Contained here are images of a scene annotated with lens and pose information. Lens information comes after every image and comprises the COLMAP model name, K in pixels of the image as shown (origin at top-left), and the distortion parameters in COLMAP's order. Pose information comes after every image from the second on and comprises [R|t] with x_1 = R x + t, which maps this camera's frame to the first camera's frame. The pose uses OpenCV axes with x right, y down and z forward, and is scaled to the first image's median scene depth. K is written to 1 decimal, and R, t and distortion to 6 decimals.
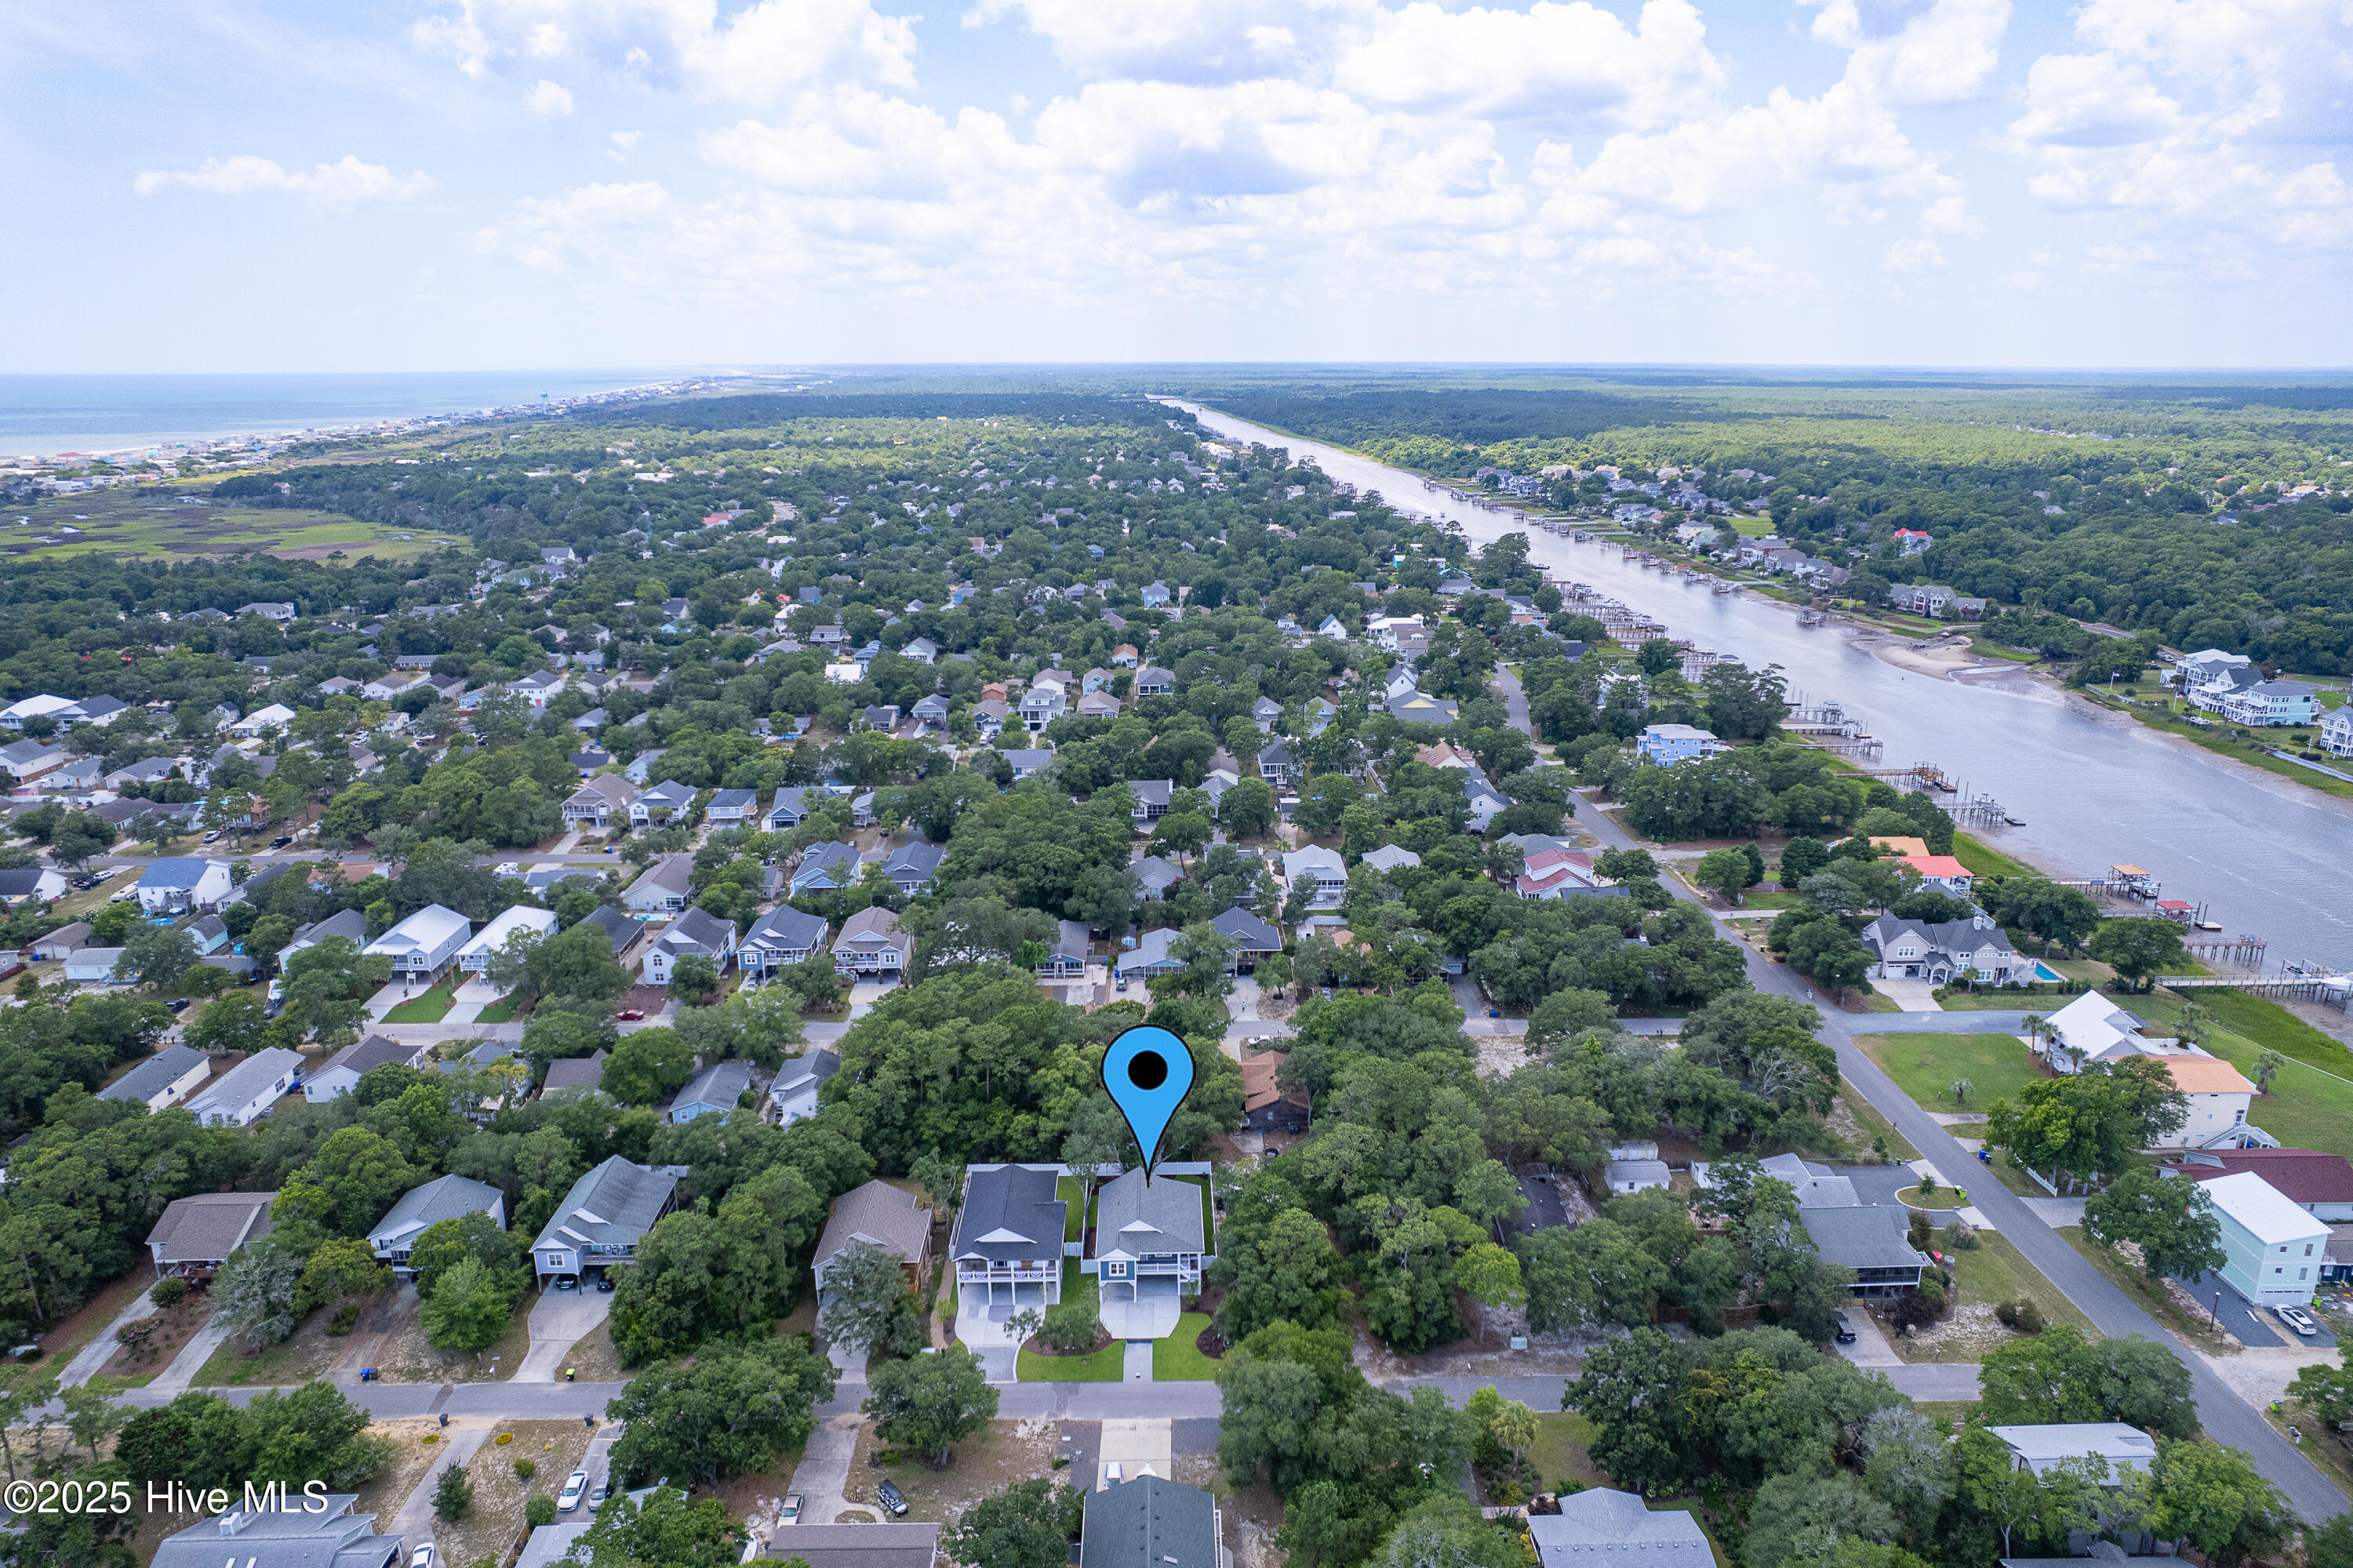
lens RADIAL K [[1490.3, 0, 1194.0], [0, 1490.3, 793.3], [0, 0, 1]] dist [-0.074242, 0.062348]
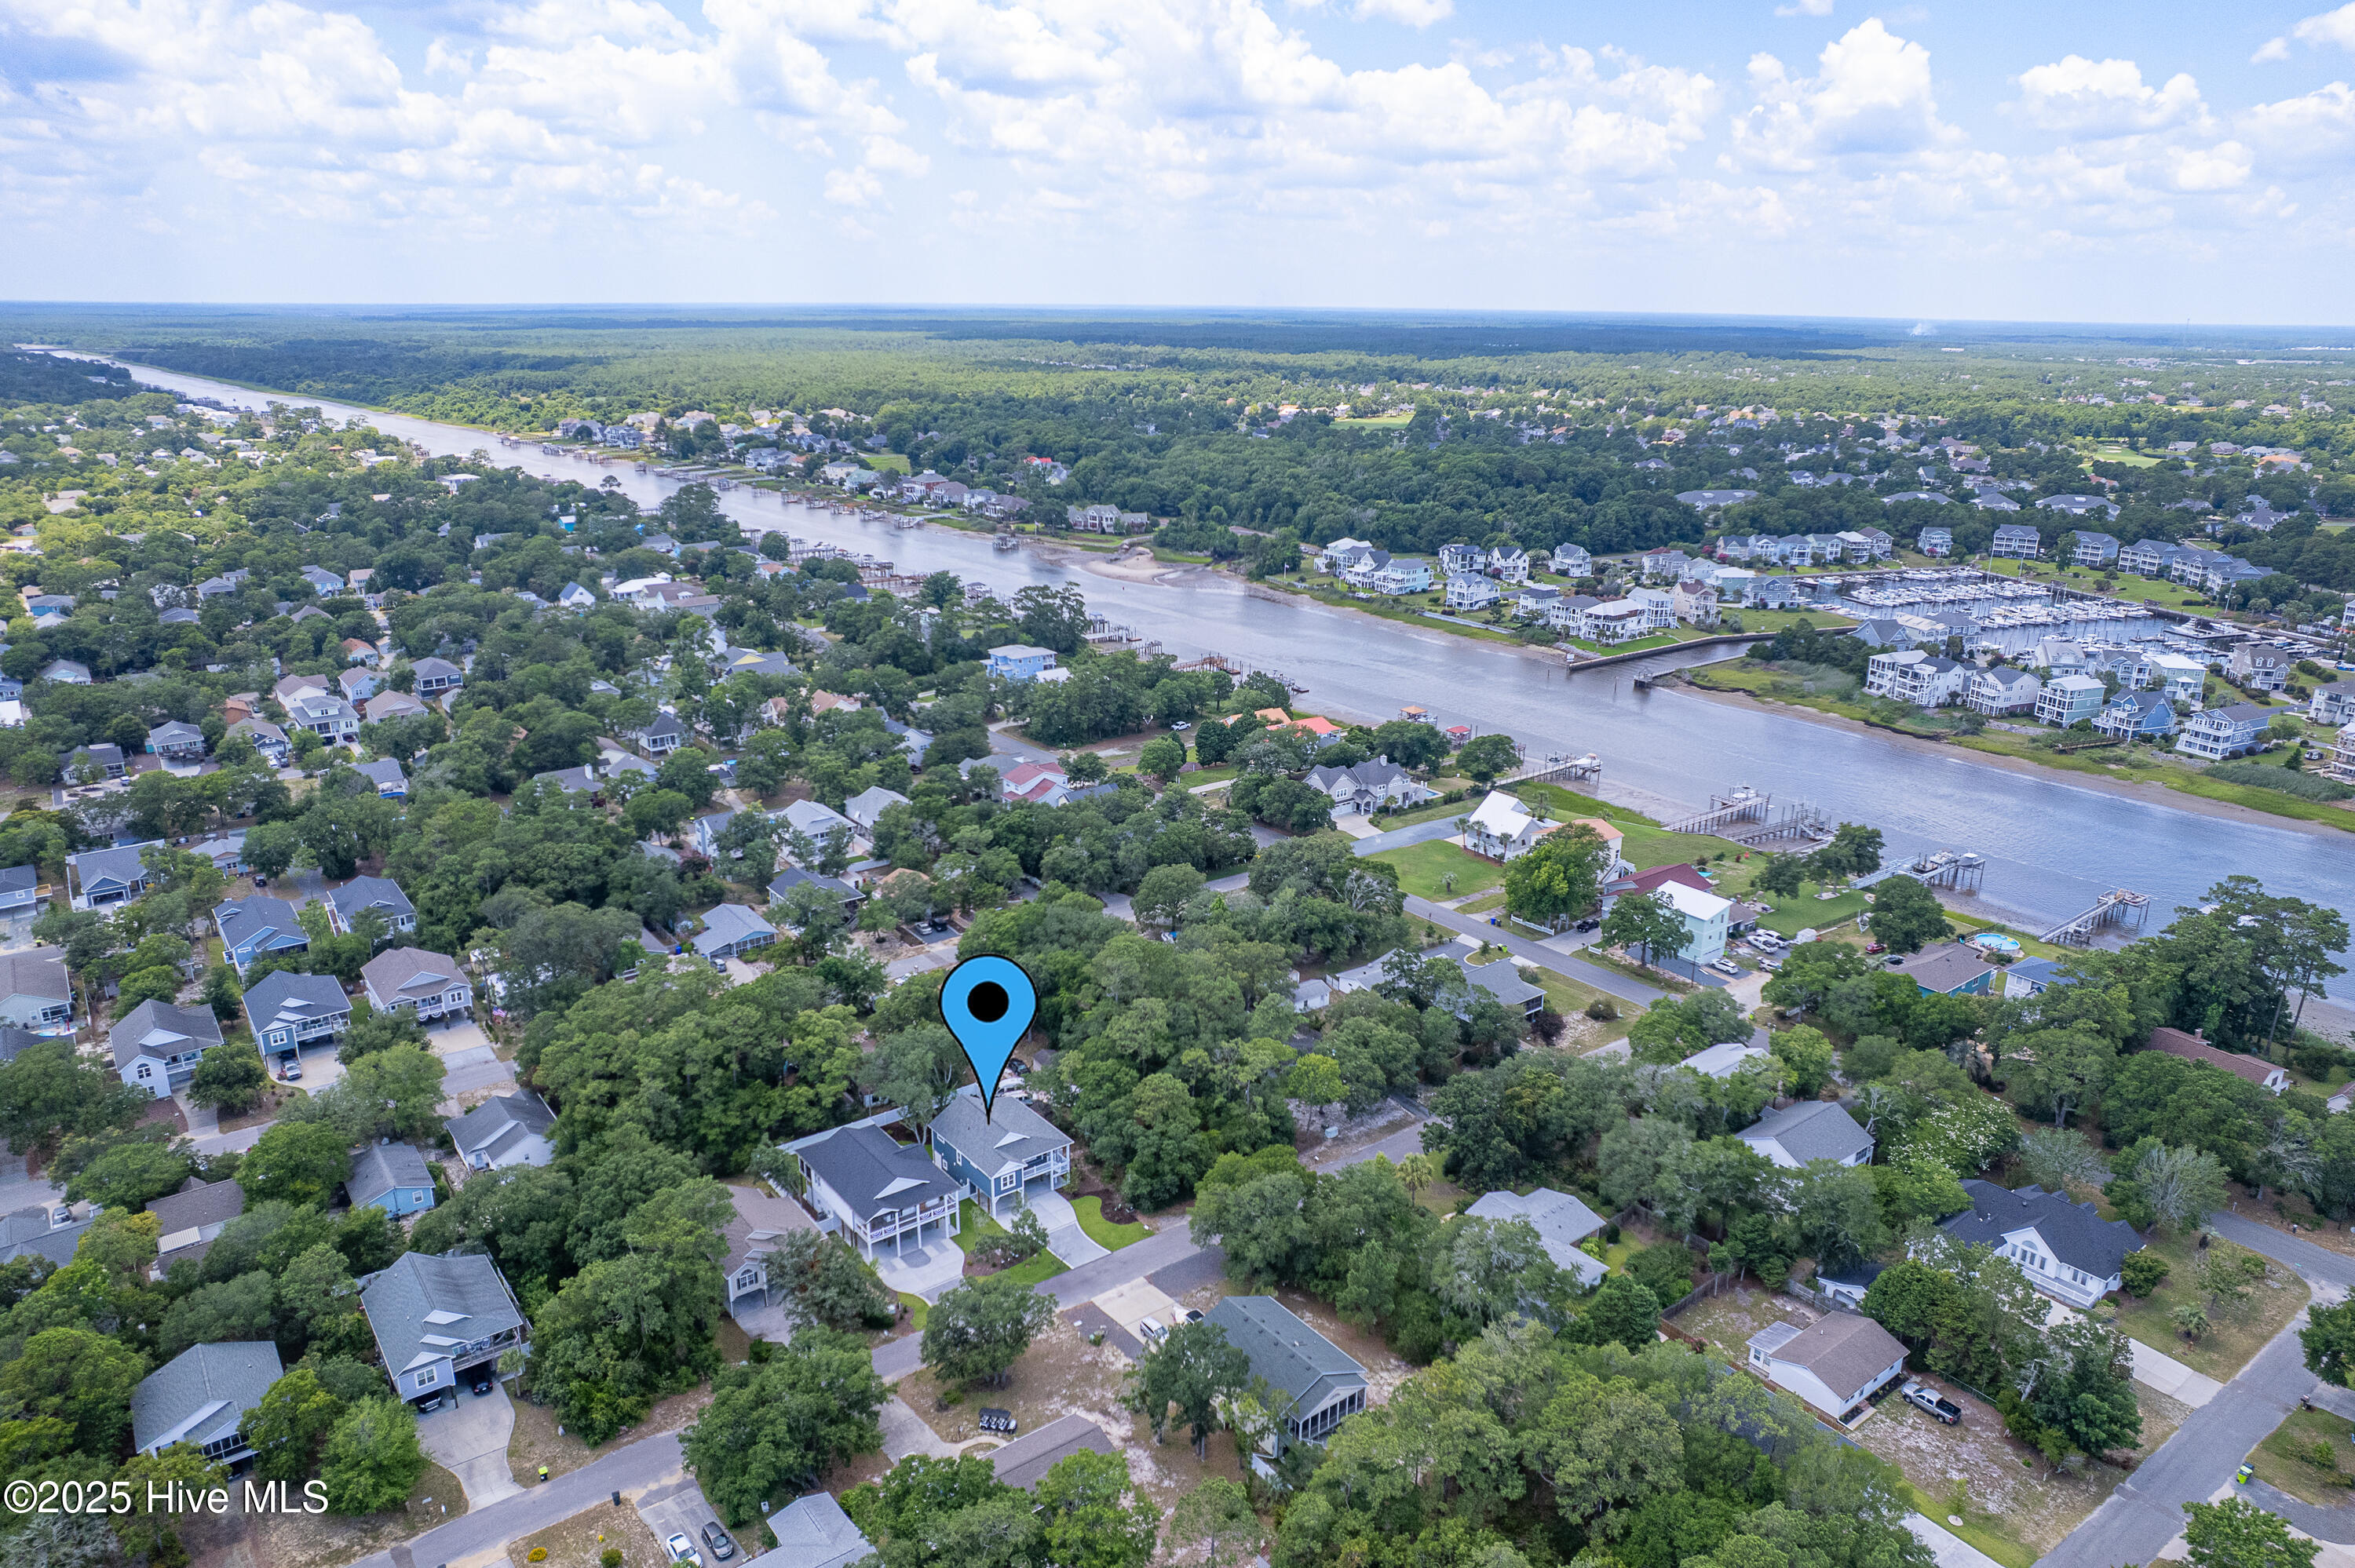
lens RADIAL K [[1535.7, 0, 1218.2], [0, 1535.7, 780.4], [0, 0, 1]] dist [-0.055695, 0.029540]
pose [[0.807743, -0.166070, 0.565661, -0.224293], [0.154649, 0.985590, 0.068522, -0.003894], [-0.568889, 0.032131, 0.821786, 0.008470]]
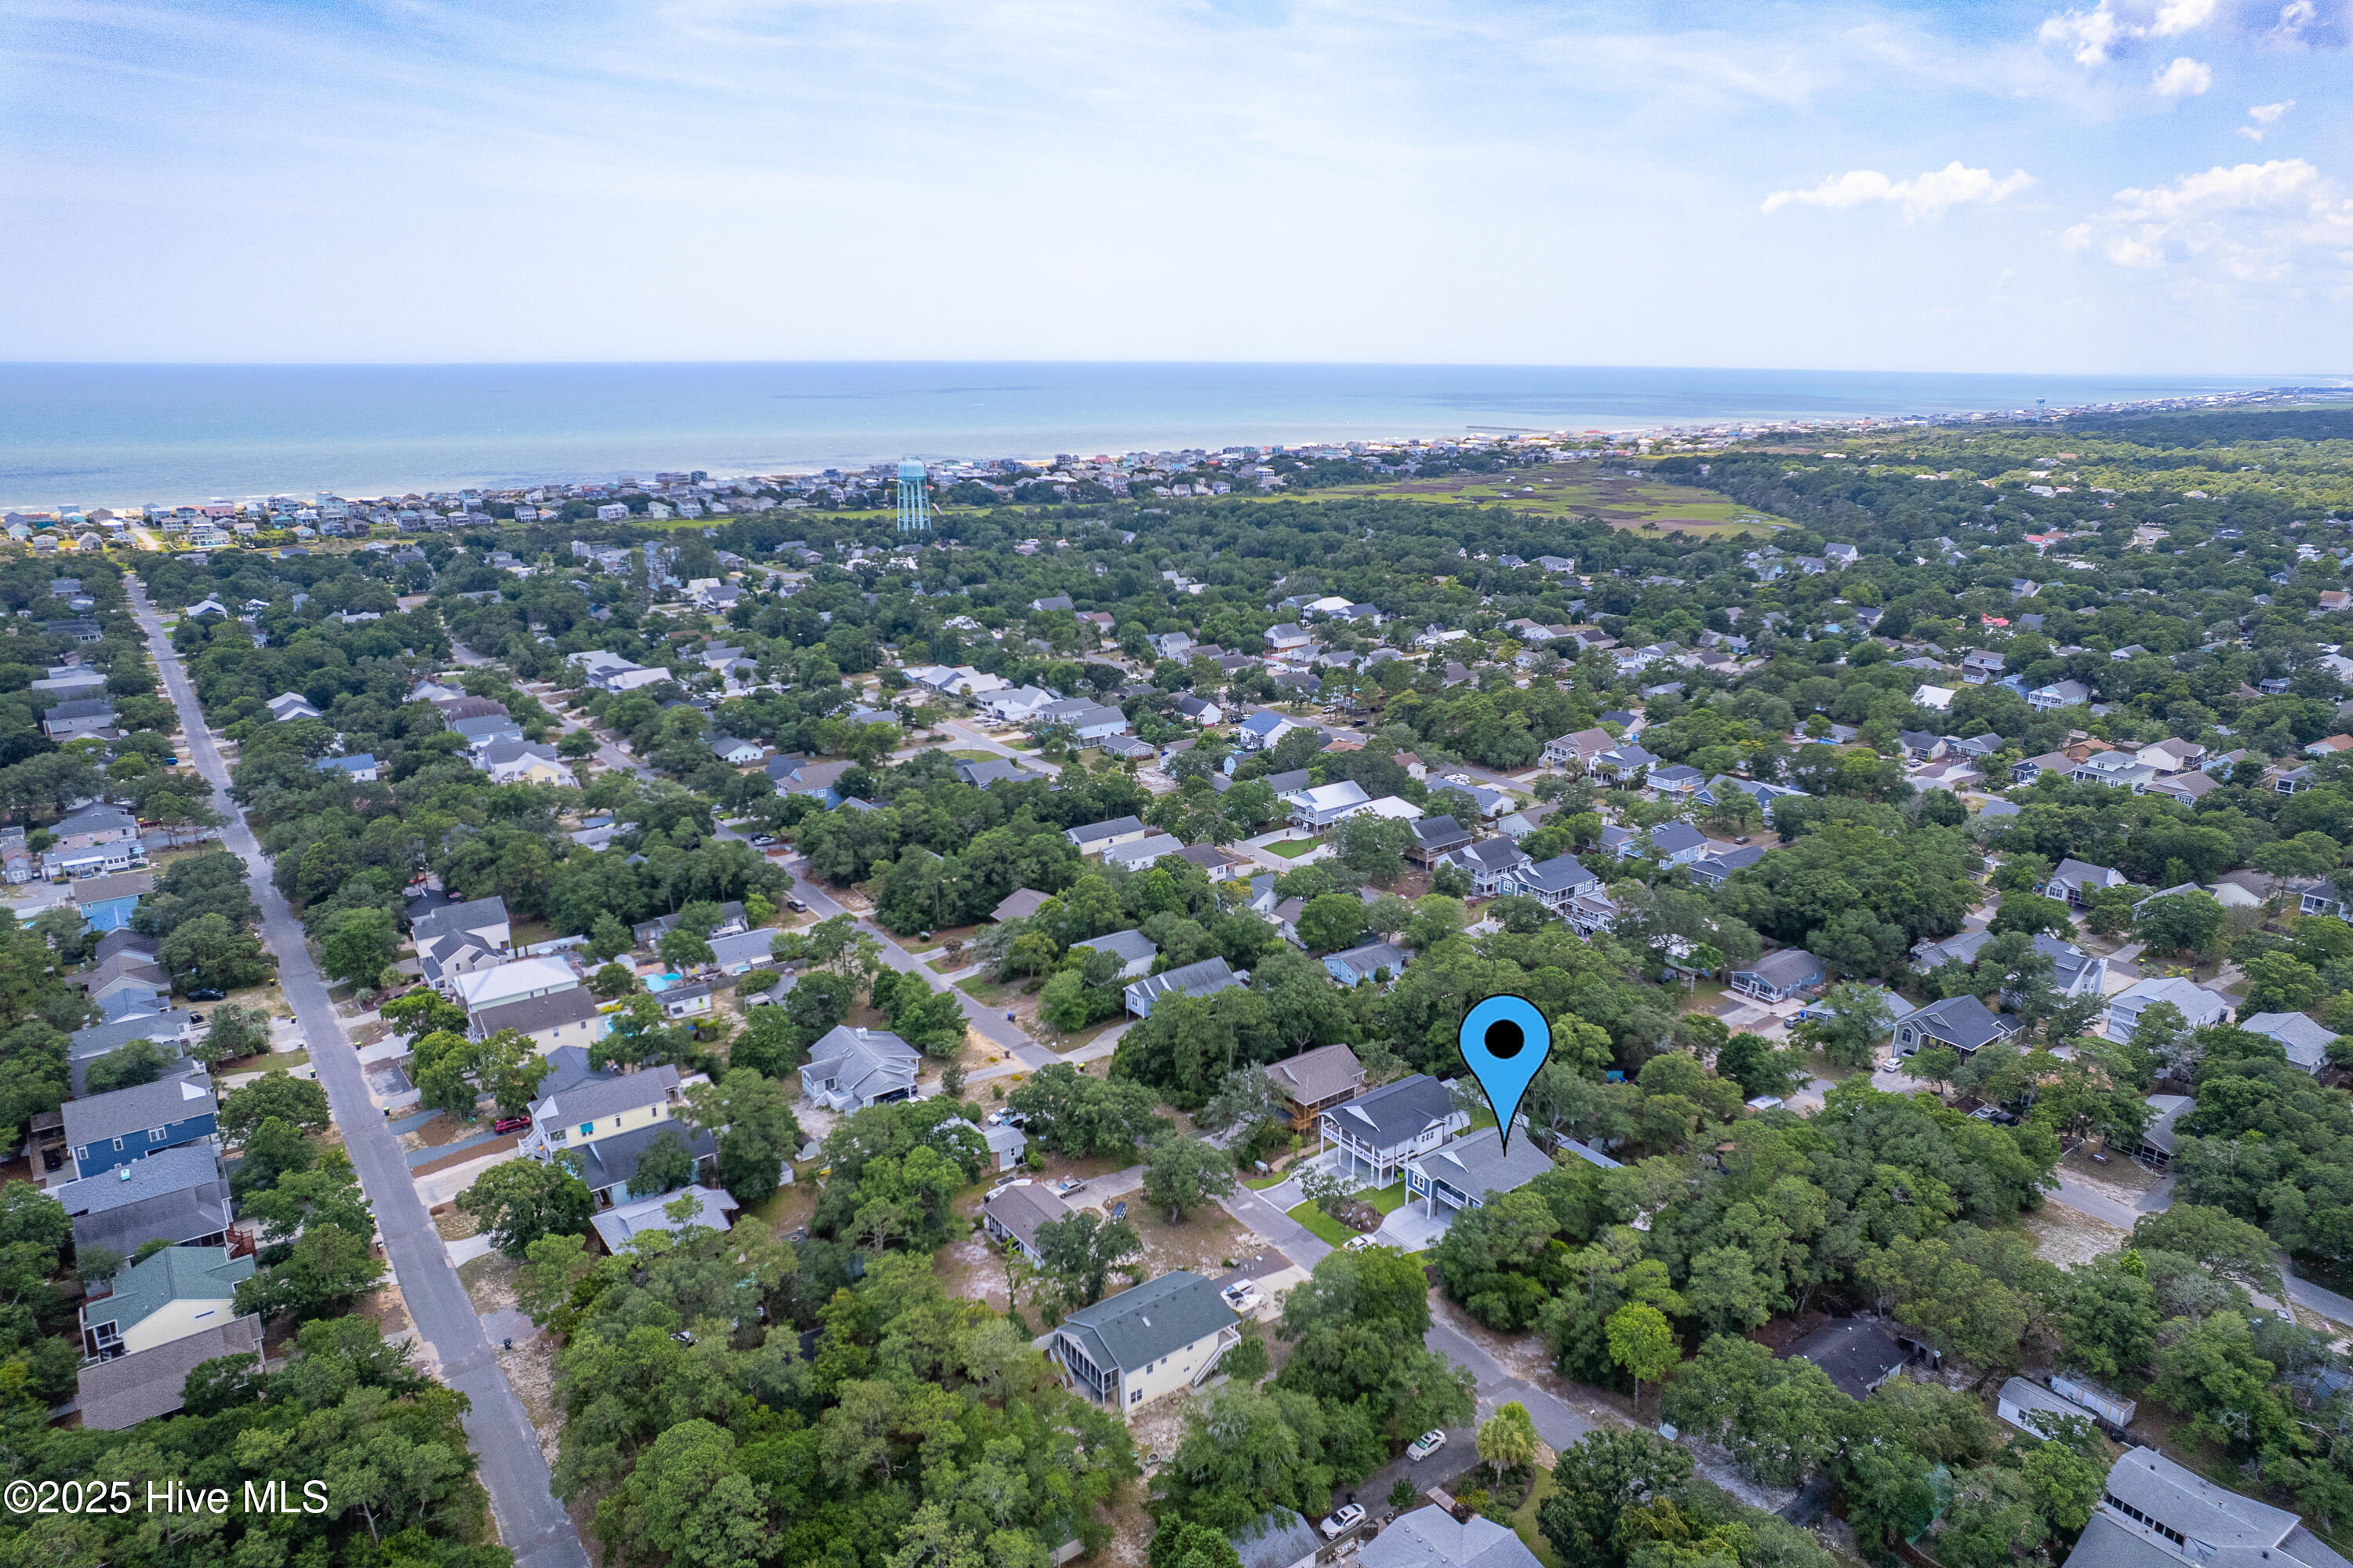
lens RADIAL K [[1490.3, 0, 1194.0], [0, 1490.3, 793.3], [0, 0, 1]] dist [-0.074242, 0.062348]
pose [[0.575587, 0.234612, -0.783363, 0.298419], [-0.235055, 0.964999, 0.116302, -0.022730], [0.783230, 0.117191, 0.610587, 0.072367]]
